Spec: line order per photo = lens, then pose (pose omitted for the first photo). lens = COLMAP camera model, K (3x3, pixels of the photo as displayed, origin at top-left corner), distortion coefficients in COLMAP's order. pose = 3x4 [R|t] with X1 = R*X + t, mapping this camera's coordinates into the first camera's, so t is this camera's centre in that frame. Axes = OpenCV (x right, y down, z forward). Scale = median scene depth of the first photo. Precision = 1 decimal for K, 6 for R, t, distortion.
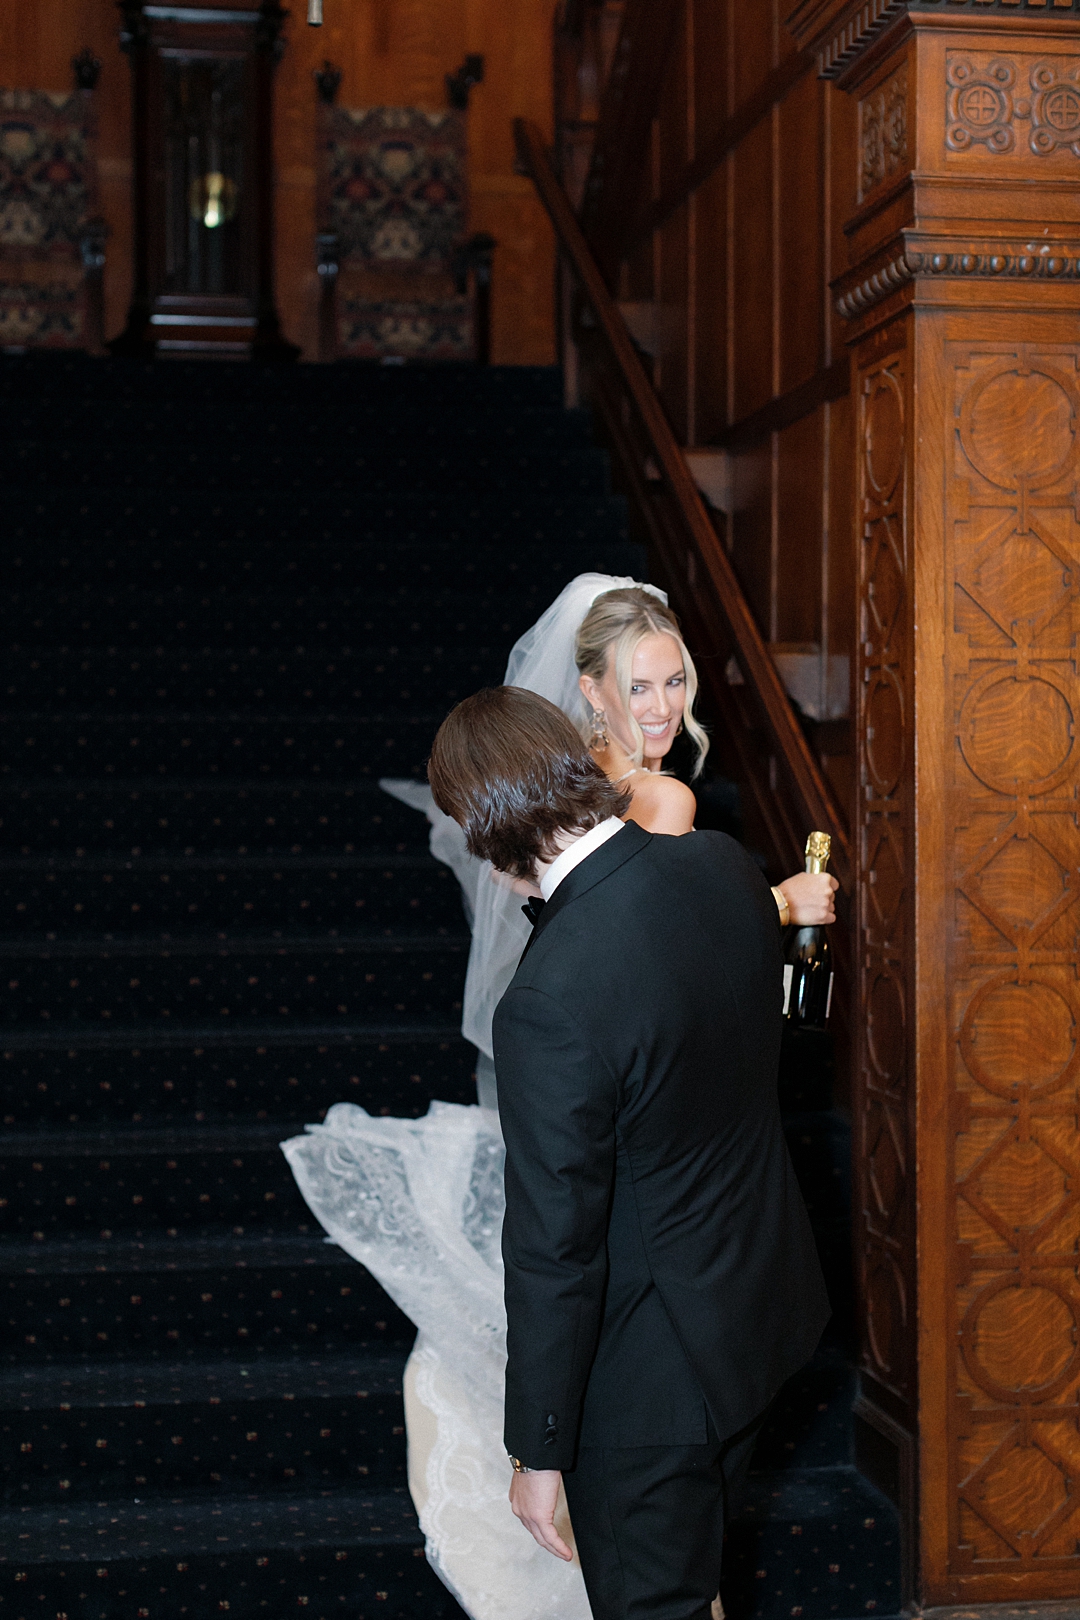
lens RADIAL K [[2452.0, 0, 540.0], [0, 2452.0, 810.0], [0, 0, 1]] dist [0.027431, -0.005455]
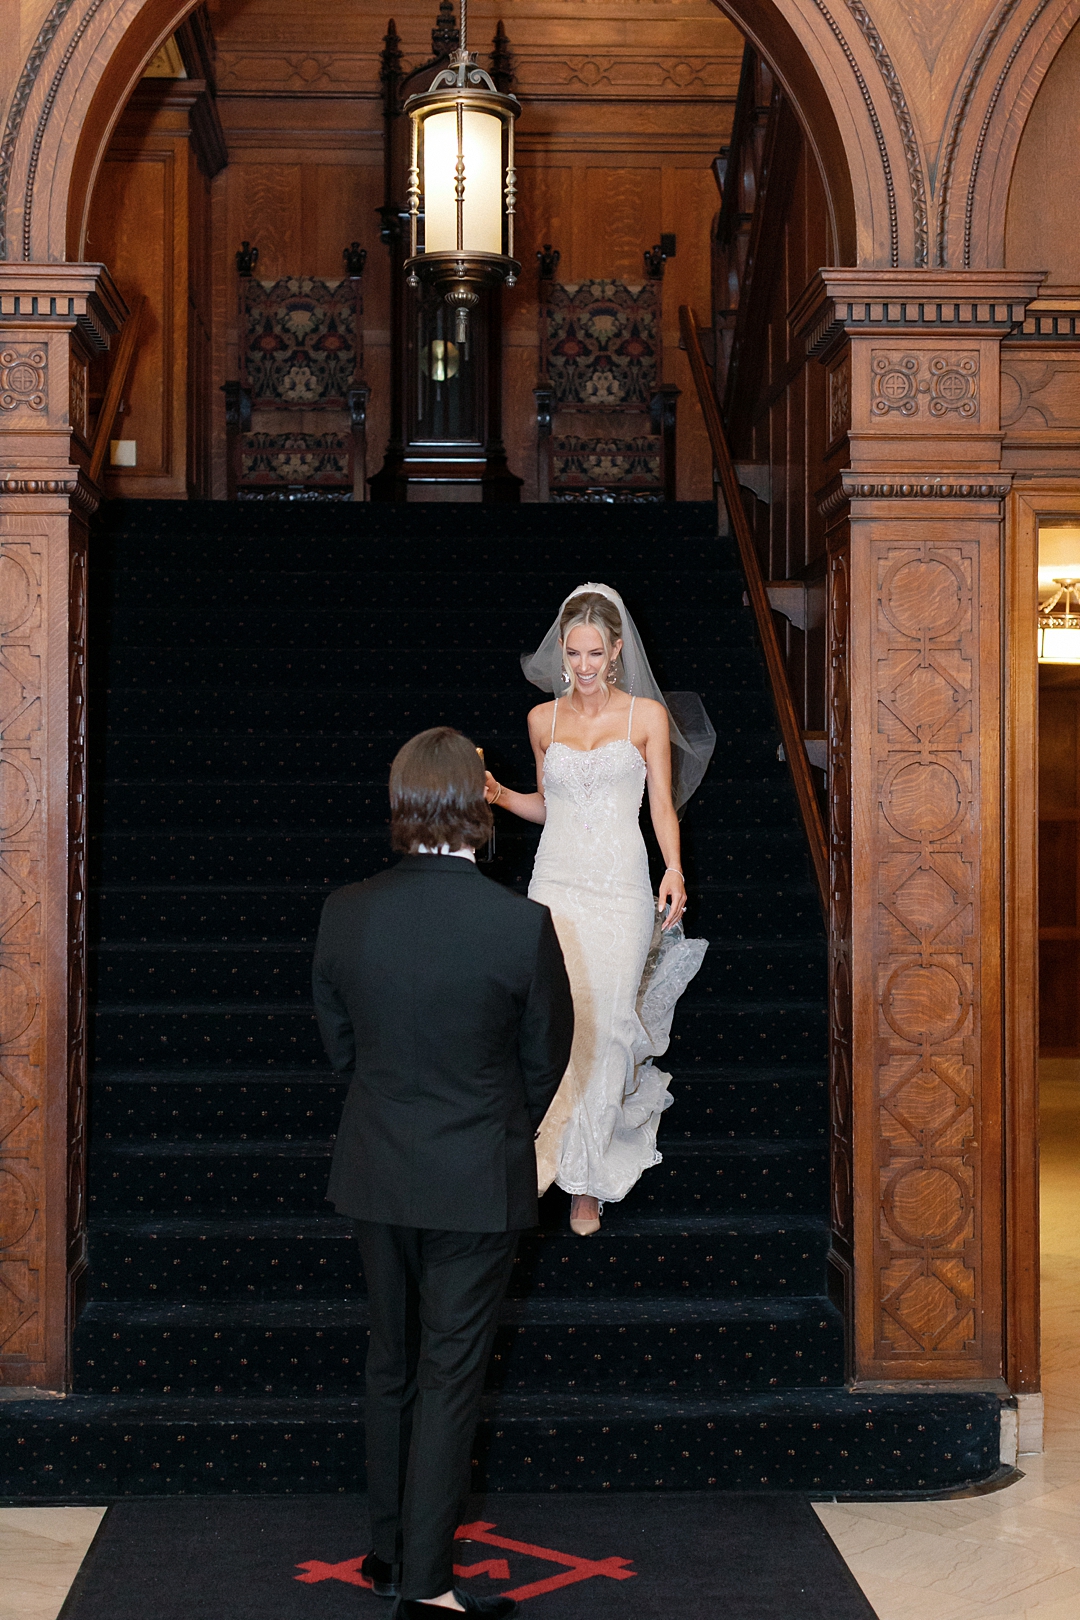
lens RADIAL K [[2452.0, 0, 540.0], [0, 2452.0, 810.0], [0, 0, 1]] dist [0.027431, -0.005455]
pose [[0.992416, 0.000426, -0.122926, 0.146899], [-0.002741, 0.999822, -0.018669, 0.003703], [0.122896, 0.018865, 0.992240, -0.518660]]
